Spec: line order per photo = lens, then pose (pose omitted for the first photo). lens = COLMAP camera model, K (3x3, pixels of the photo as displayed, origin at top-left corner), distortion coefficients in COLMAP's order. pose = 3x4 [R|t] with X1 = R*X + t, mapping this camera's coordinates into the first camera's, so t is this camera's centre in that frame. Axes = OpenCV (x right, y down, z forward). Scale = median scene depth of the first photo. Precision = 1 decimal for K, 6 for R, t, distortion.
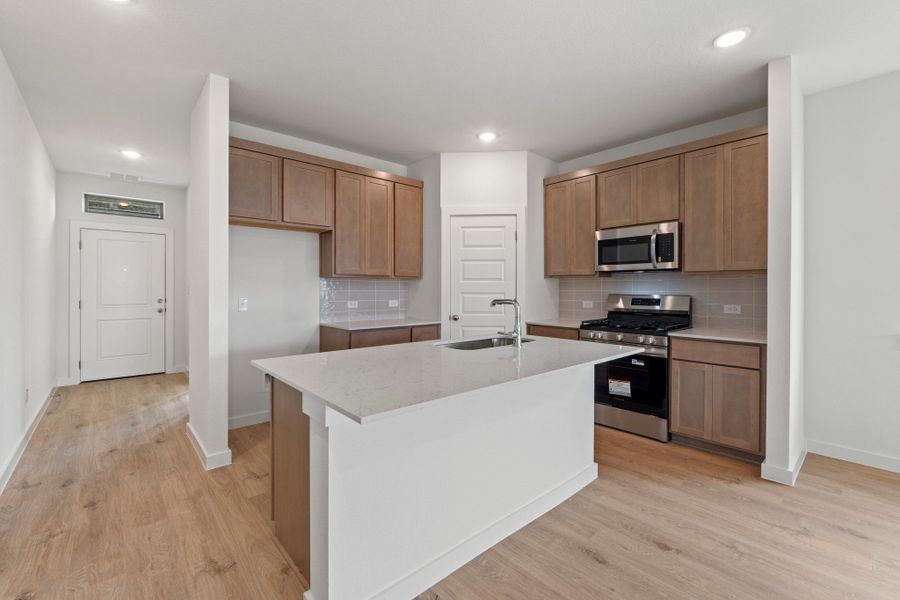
lens RADIAL K [[394.6, 0, 450.3], [0, 394.6, 293.0], [0, 0, 1]] dist [-0.013204, 0.000946]
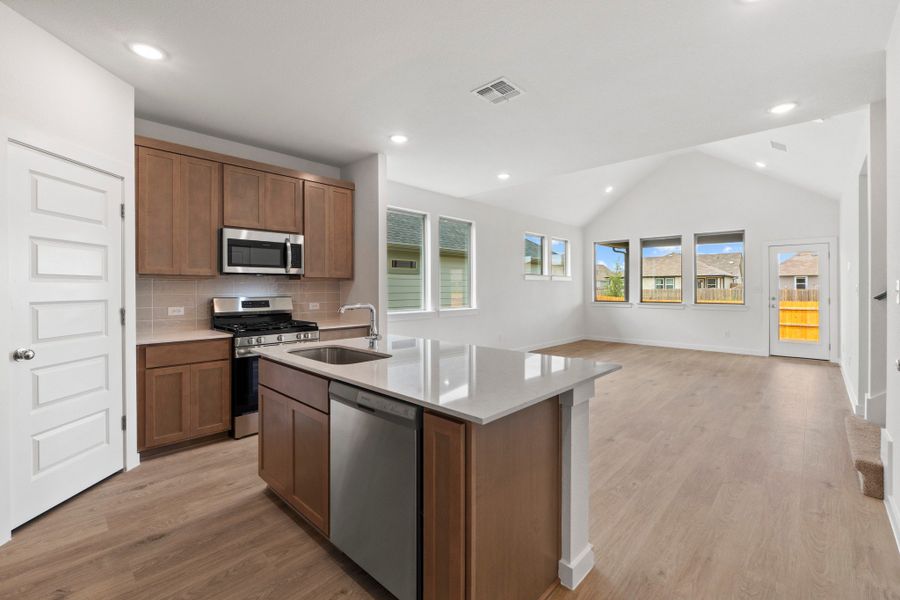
lens RADIAL K [[381.7, 0, 445.7], [0, 381.7, 296.4], [0, 0, 1]] dist [-0.006607, -0.000296]
pose [[-0.077970, -0.022255, 0.996707, -0.533820], [0.011452, 0.999665, 0.023217, -0.015108], [-0.996890, 0.013225, -0.077689, 0.568672]]
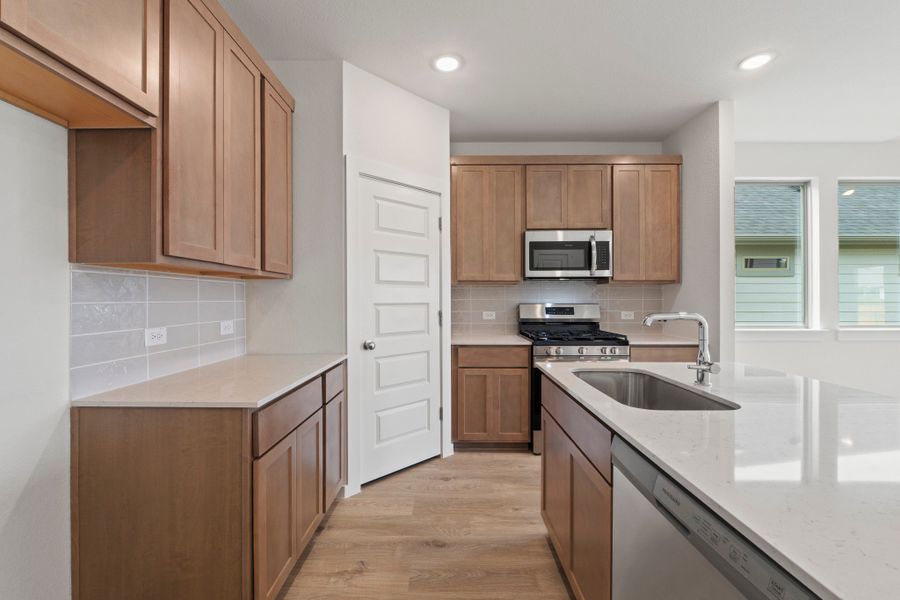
lens RADIAL K [[381.7, 0, 445.7], [0, 381.7, 296.4], [0, 0, 1]] dist [-0.006607, -0.000296]
pose [[0.667123, 0.001128, 0.744947, -0.372776], [0.008829, 0.999917, -0.009421, -0.006201], [-0.744895, 0.012862, 0.667058, 0.575266]]
